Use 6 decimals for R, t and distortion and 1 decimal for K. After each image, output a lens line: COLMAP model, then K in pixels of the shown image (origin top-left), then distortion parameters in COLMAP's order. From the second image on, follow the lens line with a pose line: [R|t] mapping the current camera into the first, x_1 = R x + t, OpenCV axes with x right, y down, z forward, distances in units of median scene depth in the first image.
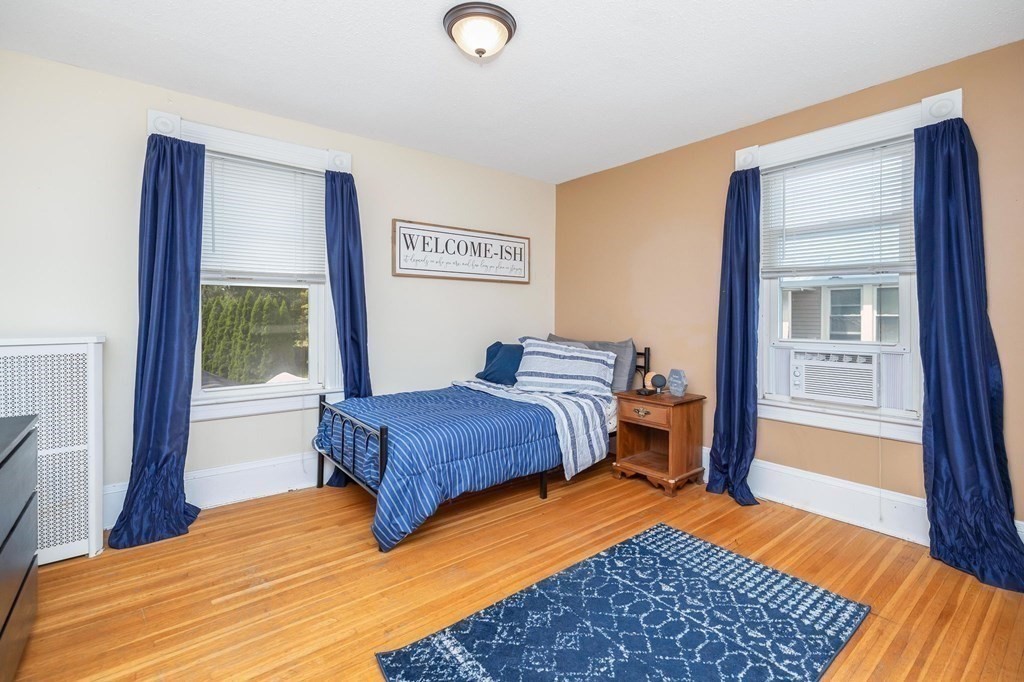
lens RADIAL K [[451.9, 0, 484.0], [0, 451.9, 314.0], [0, 0, 1]] dist [-0.002300, -0.000644]
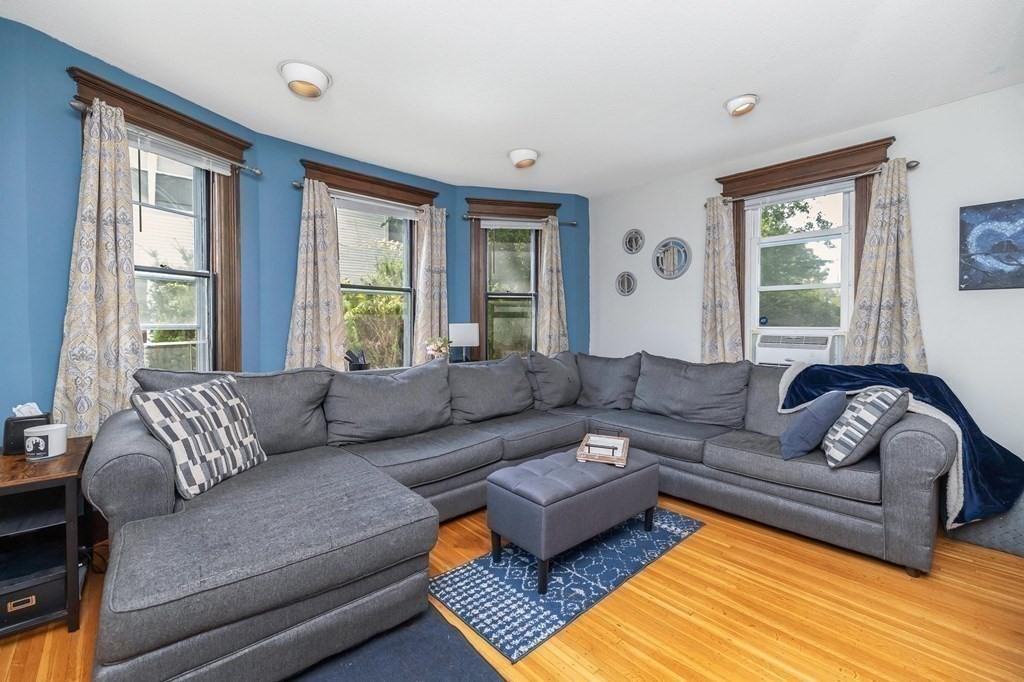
lens RADIAL K [[420.0, 0, 484.8], [0, 420.0, 328.2], [0, 0, 1]] dist [0.005263, -0.000004]
pose [[-0.996504, -0.009164, -0.083039, 0.637850], [-0.010673, 0.999786, 0.017748, -0.040423], [0.082858, 0.018572, -0.996388, 1.888485]]
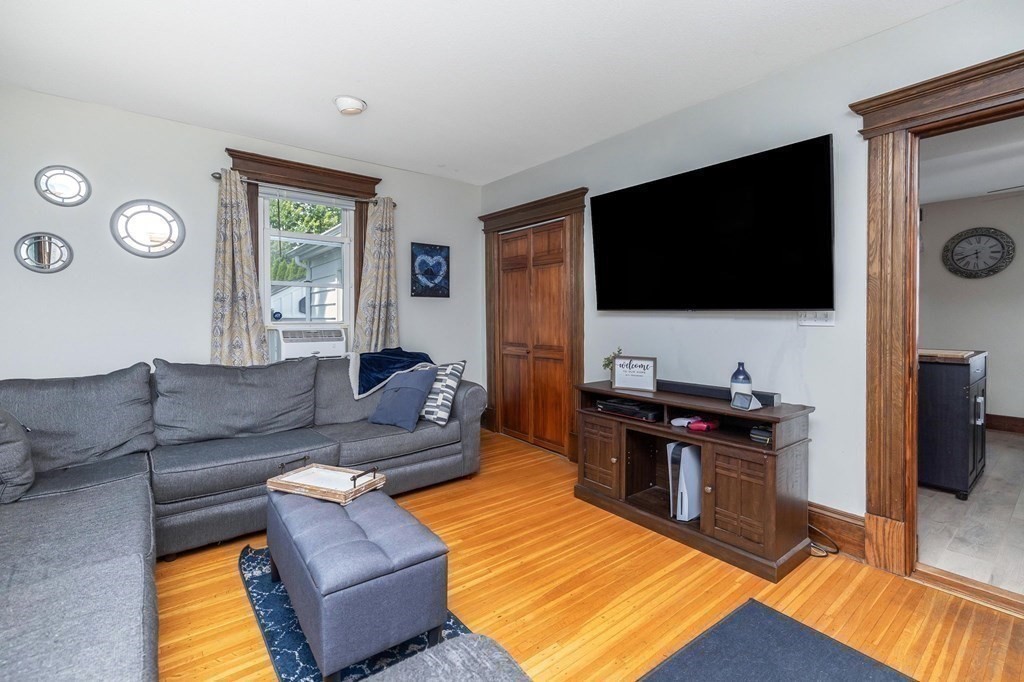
lens RADIAL K [[451.9, 0, 501.6], [0, 451.9, 323.0], [0, 0, 1]] dist [-0.002300, -0.000644]
pose [[0.022319, -0.001542, -0.999750, 0.953706], [-0.002583, 0.999995, -0.001600, -0.030777], [0.999748, 0.002618, 0.022315, 1.433574]]
